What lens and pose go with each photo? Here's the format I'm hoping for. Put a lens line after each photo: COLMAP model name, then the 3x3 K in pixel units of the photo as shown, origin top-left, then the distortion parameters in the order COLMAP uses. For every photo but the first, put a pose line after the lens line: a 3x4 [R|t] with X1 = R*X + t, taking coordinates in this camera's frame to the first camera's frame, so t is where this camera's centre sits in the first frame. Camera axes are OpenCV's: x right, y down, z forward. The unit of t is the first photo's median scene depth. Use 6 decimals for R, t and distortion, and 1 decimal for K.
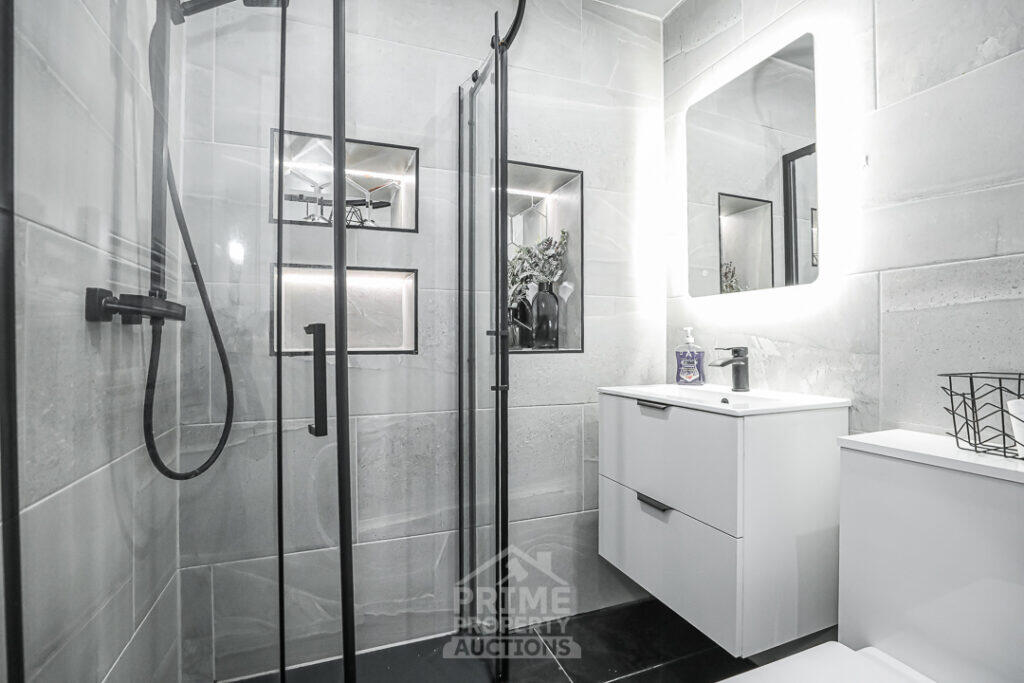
lens RADIAL K [[487.5, 0, 512.3], [0, 487.5, 338.3], [0, 0, 1]] dist [-0.041226, 0.011517]
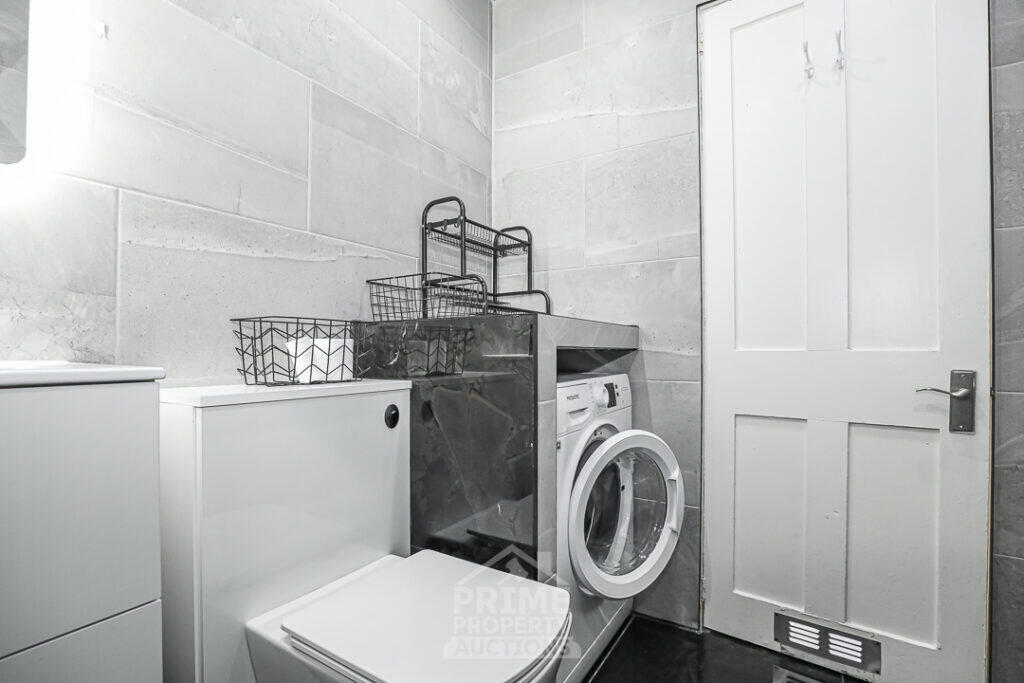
lens RADIAL K [[487.5, 0, 514.8], [0, 487.5, 350.1], [0, 0, 1]] dist [-0.041226, 0.011517]
pose [[-0.608953, 0.002593, 0.793202, -0.162721], [-0.006423, 0.999946, -0.008199, 0.091570], [-0.793180, -0.010087, -0.608903, 0.725816]]
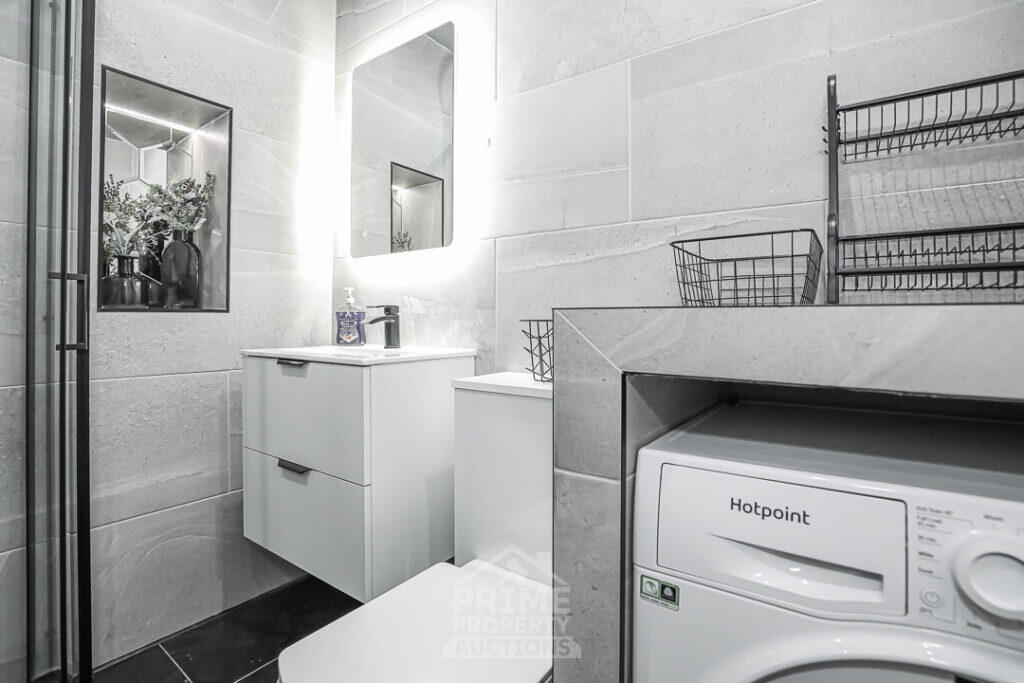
lens RADIAL K [[487.5, 0, 519.4], [0, 487.5, 314.4], [0, 0, 1]] dist [-0.041226, 0.011517]
pose [[0.835366, 0.007490, 0.549644, 0.123296], [-0.006092, 0.999972, -0.004368, 0.038638], [-0.549661, 0.000300, 0.835388, -0.022514]]
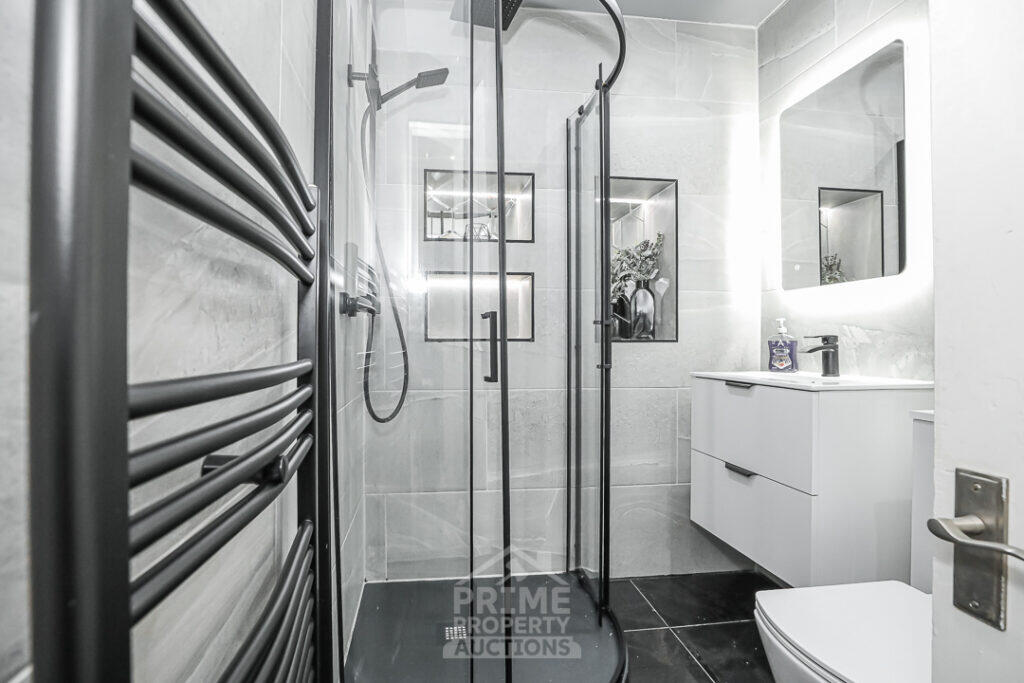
lens RADIAL K [[487.5, 0, 483.1], [0, 487.5, 344.1], [0, 0, 1]] dist [-0.041226, 0.011517]
pose [[0.968677, 0.002380, -0.248313, -0.013429], [0.000885, 0.999915, 0.013036, 0.022437], [0.248322, -0.012848, 0.968592, -0.221258]]
